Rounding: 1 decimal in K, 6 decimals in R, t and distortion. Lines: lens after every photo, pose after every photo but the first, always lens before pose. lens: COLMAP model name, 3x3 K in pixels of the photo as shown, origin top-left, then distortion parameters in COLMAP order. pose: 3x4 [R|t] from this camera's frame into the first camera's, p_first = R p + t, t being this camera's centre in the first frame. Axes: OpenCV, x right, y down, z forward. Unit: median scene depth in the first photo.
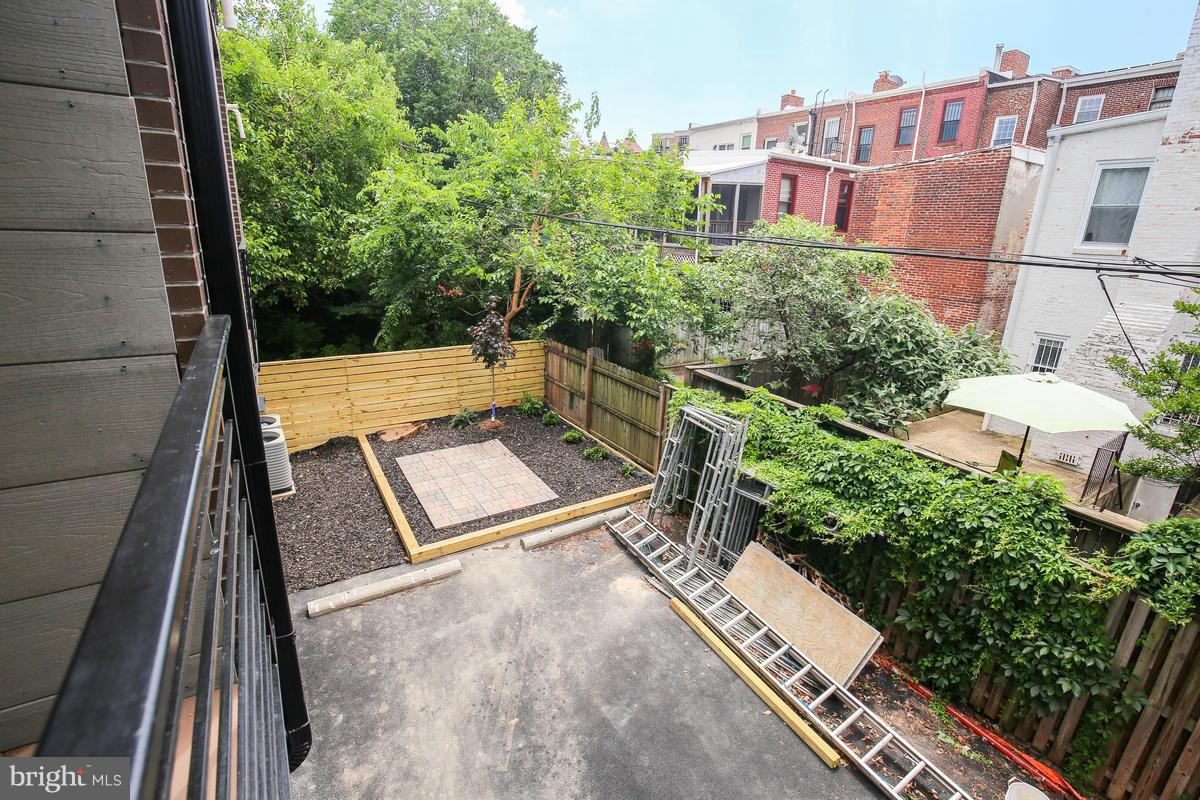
lens RADIAL K [[555.7, 0, 592.4], [0, 555.7, 398.6], [0, 0, 1]] dist [-0.043880, 0.010945]
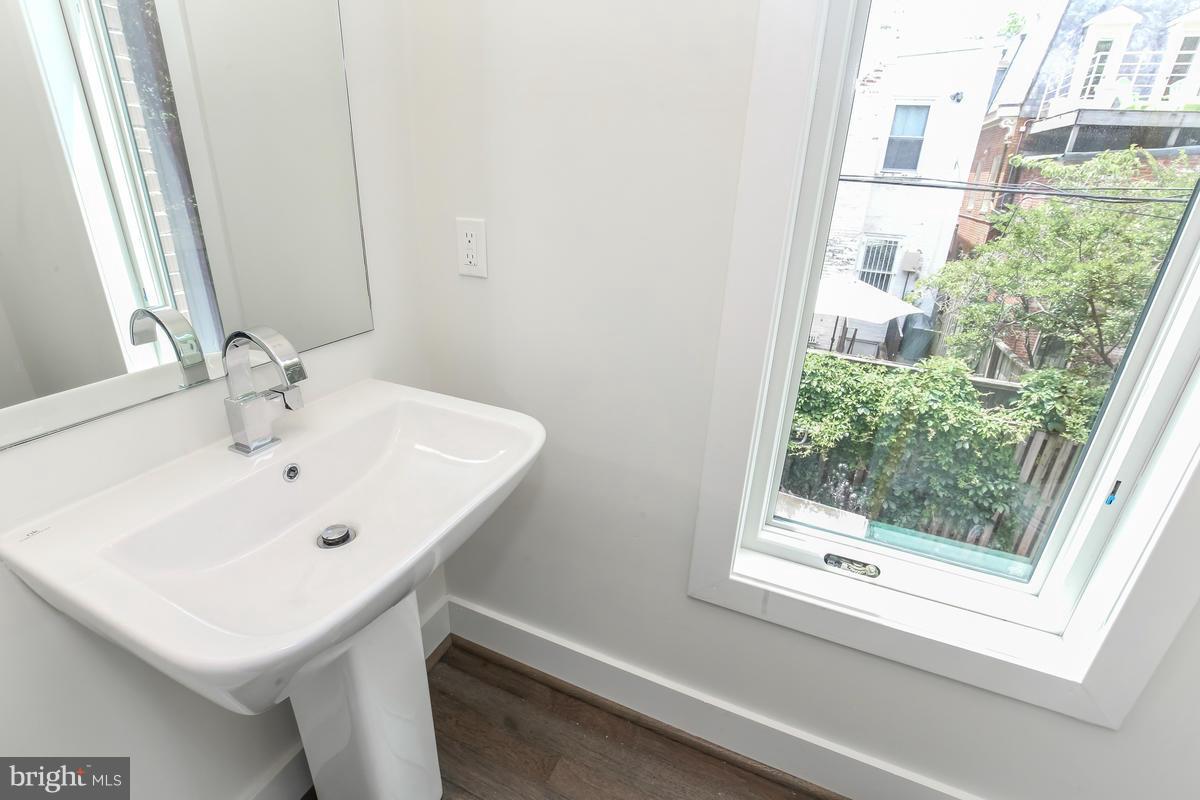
lens RADIAL K [[542.3, 0, 600.0], [0, 542.3, 400.0], [0, 0, 1]] dist [-0.037193, 0.000129]
pose [[0.824749, -0.232864, 0.515329, -0.294853], [0.162403, 0.970427, 0.178596, -0.069872], [-0.541678, -0.063606, 0.838176, 0.218498]]
